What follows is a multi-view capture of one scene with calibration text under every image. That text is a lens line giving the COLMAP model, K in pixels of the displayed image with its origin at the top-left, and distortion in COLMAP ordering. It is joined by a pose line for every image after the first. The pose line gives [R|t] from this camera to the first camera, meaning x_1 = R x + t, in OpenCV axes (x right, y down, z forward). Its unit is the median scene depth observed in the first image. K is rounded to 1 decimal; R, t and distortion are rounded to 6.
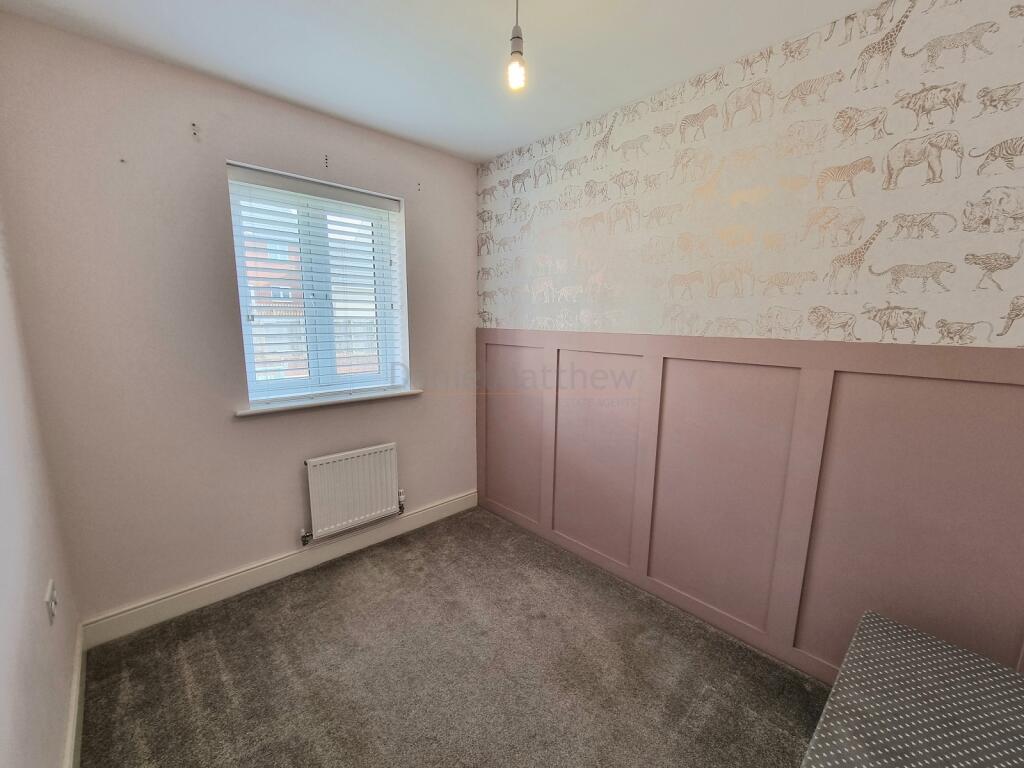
lens RADIAL K [[421.2, 0, 514.5], [0, 421.2, 392.6], [0, 0, 1]] dist [-0.007452, 0.000083]
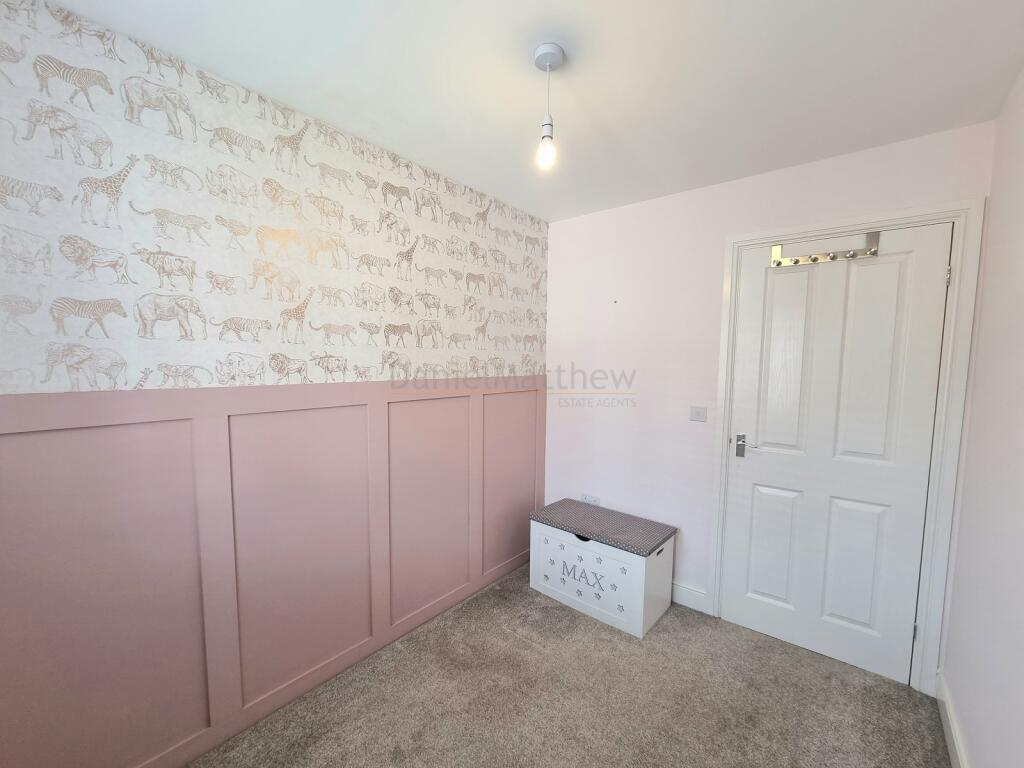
lens RADIAL K [[495.7, 0, 512.0], [0, 495.7, 427.3], [0, 0, 1]] dist [-0.011054, -0.000372]
pose [[-0.201577, -0.126123, 0.971319, -0.739691], [0.174124, 0.971265, 0.162252, -0.139908], [-0.963871, 0.201836, -0.173823, 0.772136]]
